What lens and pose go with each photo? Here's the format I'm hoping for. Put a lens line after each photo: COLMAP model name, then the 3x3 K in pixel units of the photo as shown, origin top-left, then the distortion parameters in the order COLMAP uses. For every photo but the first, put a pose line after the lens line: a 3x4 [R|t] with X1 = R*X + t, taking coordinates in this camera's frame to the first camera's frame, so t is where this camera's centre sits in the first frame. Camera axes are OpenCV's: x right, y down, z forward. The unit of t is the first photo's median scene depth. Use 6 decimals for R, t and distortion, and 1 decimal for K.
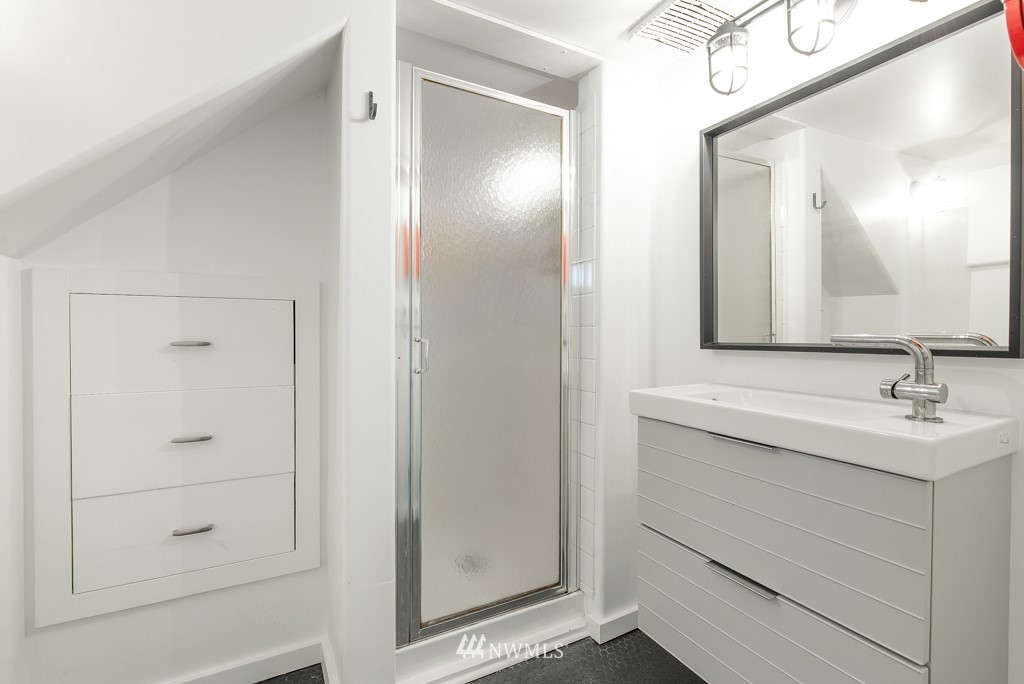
lens RADIAL K [[458.8, 0, 512.9], [0, 458.8, 337.6], [0, 0, 1]] dist [-0.000500, -0.000406]
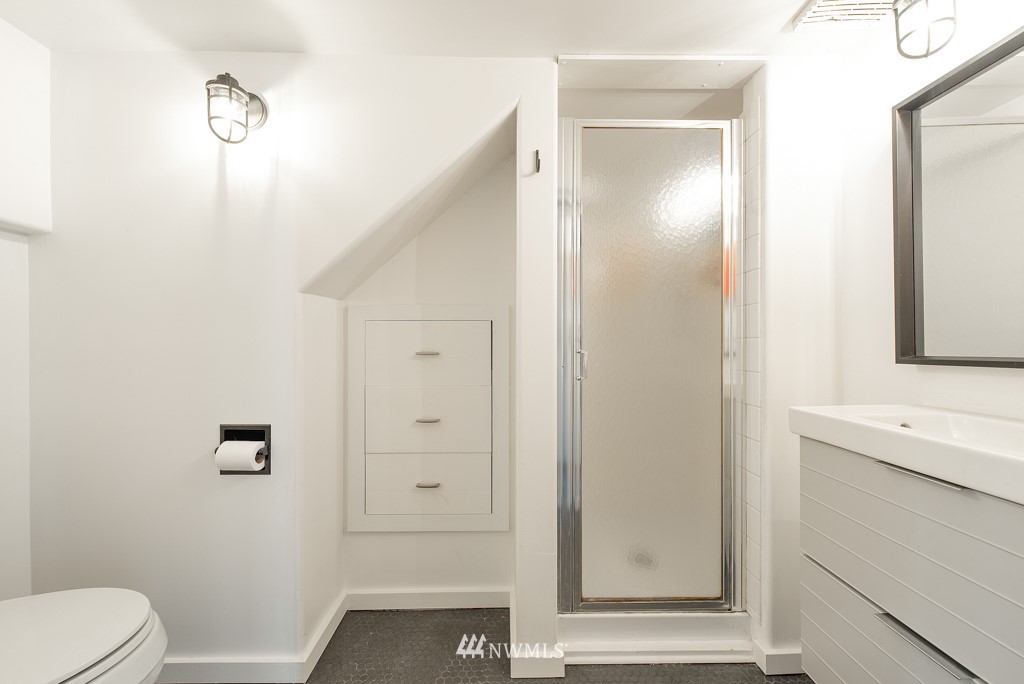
lens RADIAL K [[410.3, 0, 509.1], [0, 410.3, 344.2], [0, 0, 1]] dist [0.003421, -0.002278]
pose [[0.881842, -0.004056, -0.471528, 0.127153], [-0.001644, 0.999930, -0.011677, -0.000927], [0.471542, 0.011073, 0.881774, -0.001902]]
